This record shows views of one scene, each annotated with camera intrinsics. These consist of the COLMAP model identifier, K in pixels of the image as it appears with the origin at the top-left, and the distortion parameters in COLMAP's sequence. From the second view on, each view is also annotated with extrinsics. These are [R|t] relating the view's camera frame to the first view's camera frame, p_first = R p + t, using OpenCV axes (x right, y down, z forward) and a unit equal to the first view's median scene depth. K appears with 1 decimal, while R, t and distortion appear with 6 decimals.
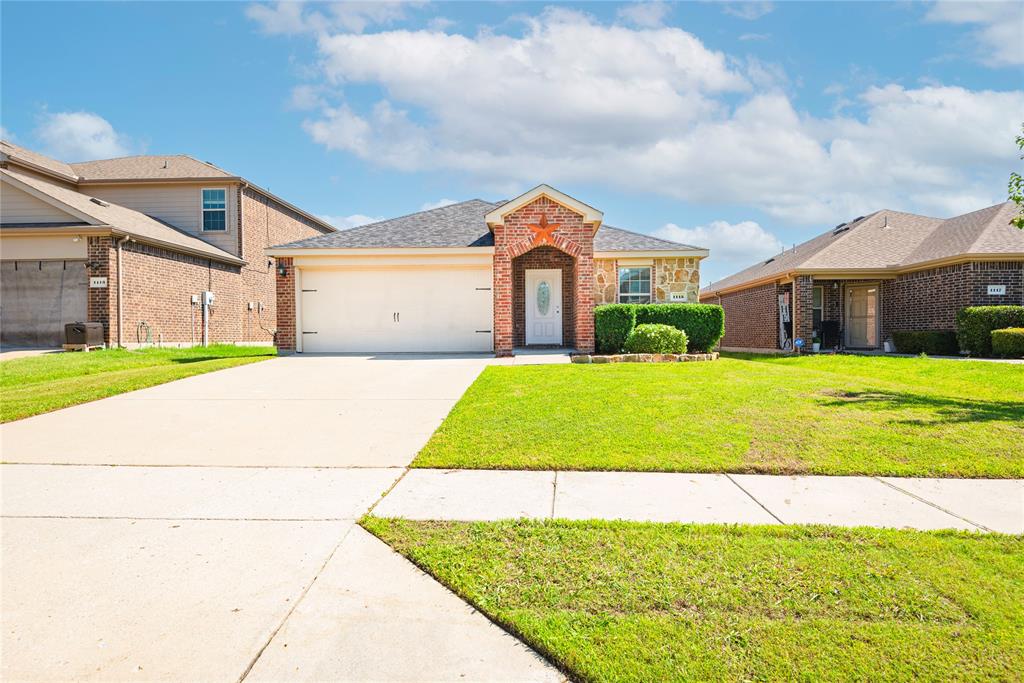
lens RADIAL K [[570.0, 0, 509.8], [0, 570.0, 342.6], [0, 0, 1]] dist [-0.000448, -0.001262]
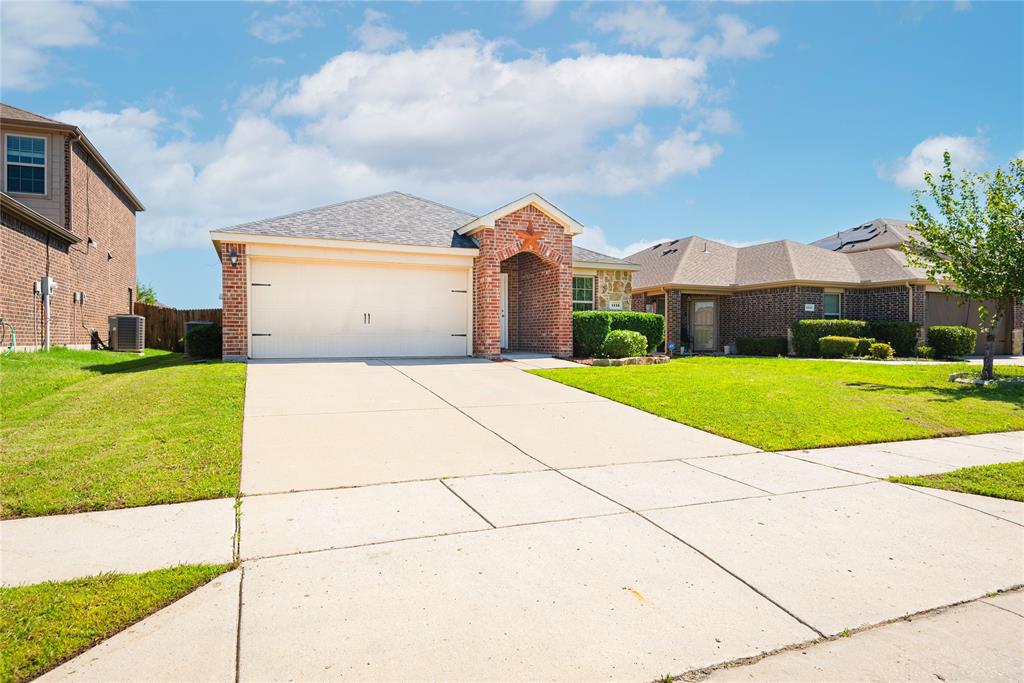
lens RADIAL K [[615.6, 0, 512.5], [0, 615.6, 336.1], [0, 0, 1]] dist [-0.017128, 0.000290]
pose [[0.889595, 0.007791, 0.456684, -0.438273], [-0.001734, 0.999905, -0.013680, -0.003735], [-0.456747, 0.011378, 0.889524, 0.027950]]
